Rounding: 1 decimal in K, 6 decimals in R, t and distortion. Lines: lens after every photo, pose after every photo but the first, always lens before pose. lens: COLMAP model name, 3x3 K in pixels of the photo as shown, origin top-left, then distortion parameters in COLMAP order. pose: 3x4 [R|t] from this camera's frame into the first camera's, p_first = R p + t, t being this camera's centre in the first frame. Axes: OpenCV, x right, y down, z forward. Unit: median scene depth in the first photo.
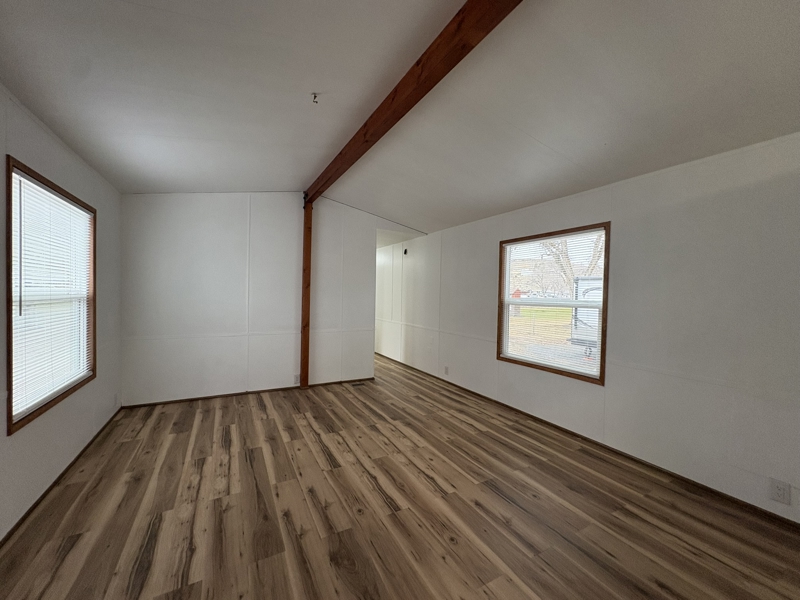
lens RADIAL K [[317.8, 0, 400.3], [0, 317.8, 304.2], [0, 0, 1]] dist [-0.001295, 0.000075]
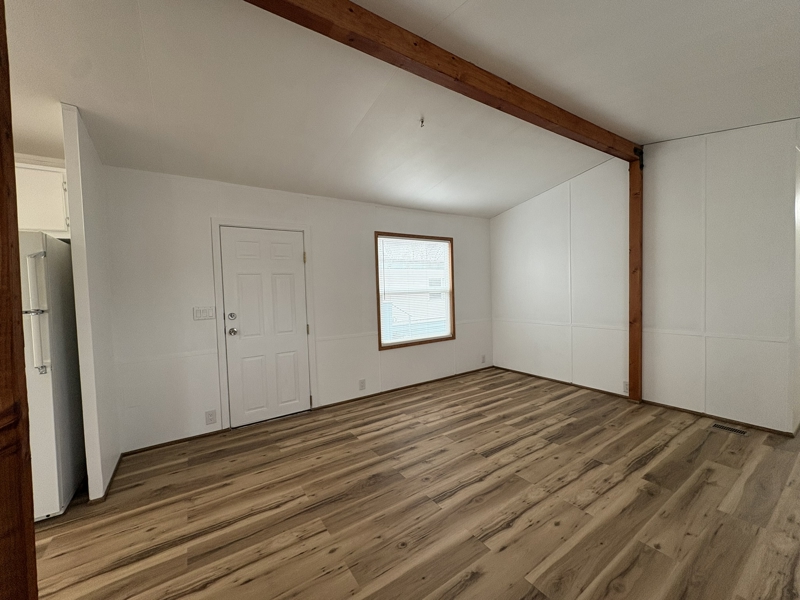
lens RADIAL K [[317.8, 0, 394.8], [0, 317.8, 300.0], [0, 0, 1]] dist [-0.001295, 0.000075]
pose [[0.080211, 0.009381, -0.996734, 0.652430], [0.001501, 0.999953, 0.009532, 0.011901], [0.996777, -0.002261, 0.080194, 0.545601]]
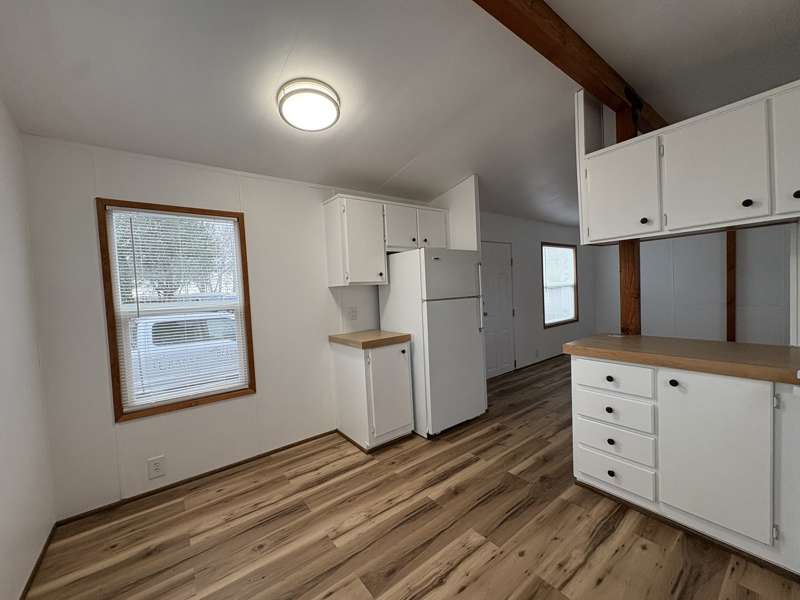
lens RADIAL K [[317.8, 0, 401.6], [0, 317.8, 294.9], [0, 0, 1]] dist [-0.001295, 0.000075]
pose [[0.144493, -0.007929, -0.989474, 1.016759], [0.018643, 0.999812, -0.005289, 0.036510], [0.989330, -0.017682, 0.144613, -0.514635]]
